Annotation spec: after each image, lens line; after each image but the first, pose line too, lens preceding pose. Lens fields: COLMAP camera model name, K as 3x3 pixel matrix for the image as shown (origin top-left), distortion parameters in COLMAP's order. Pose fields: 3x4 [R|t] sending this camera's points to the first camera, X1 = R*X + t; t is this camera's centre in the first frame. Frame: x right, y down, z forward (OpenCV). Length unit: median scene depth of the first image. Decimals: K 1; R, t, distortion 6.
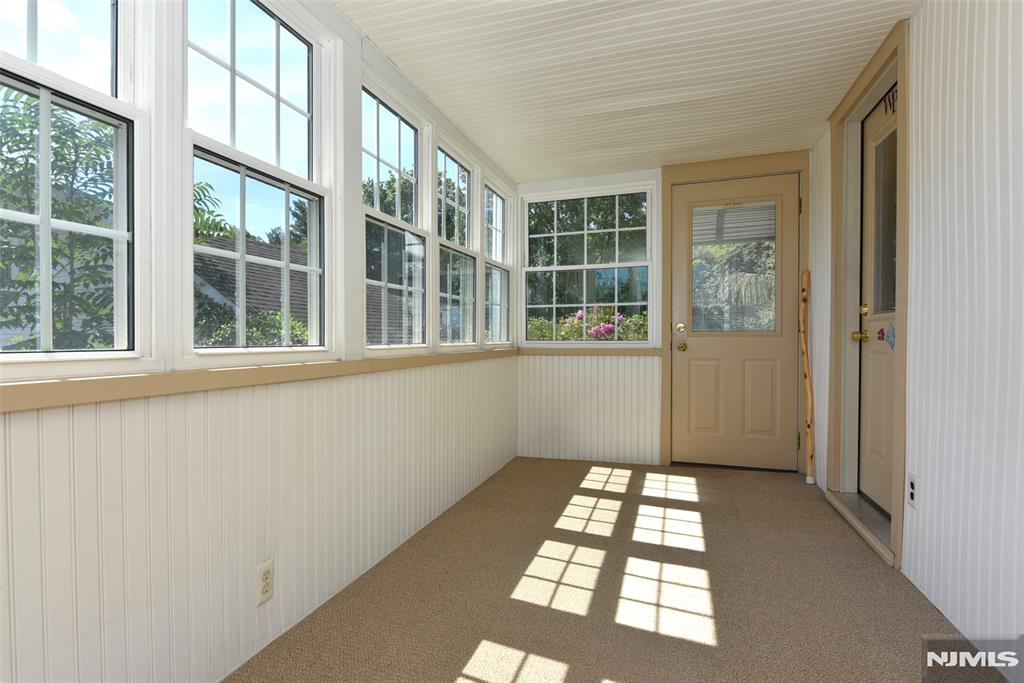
lens RADIAL K [[524.8, 0, 514.8], [0, 524.8, 342.4], [0, 0, 1]] dist [-0.003707, -0.000694]
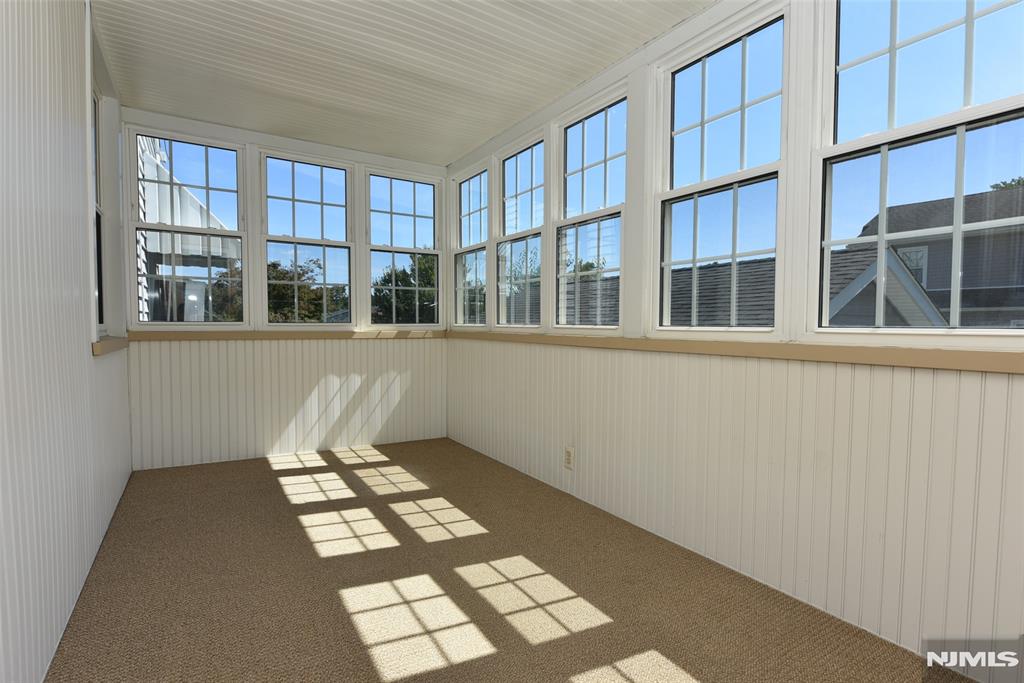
lens RADIAL K [[524.8, 0, 514.8], [0, 524.8, 342.4], [0, 0, 1]] dist [-0.003707, -0.000694]
pose [[-0.666292, 0.041027, -0.744562, 0.809451], [0.002364, 0.998597, 0.052909, -0.021926], [0.745687, 0.033493, -0.665454, 1.712510]]
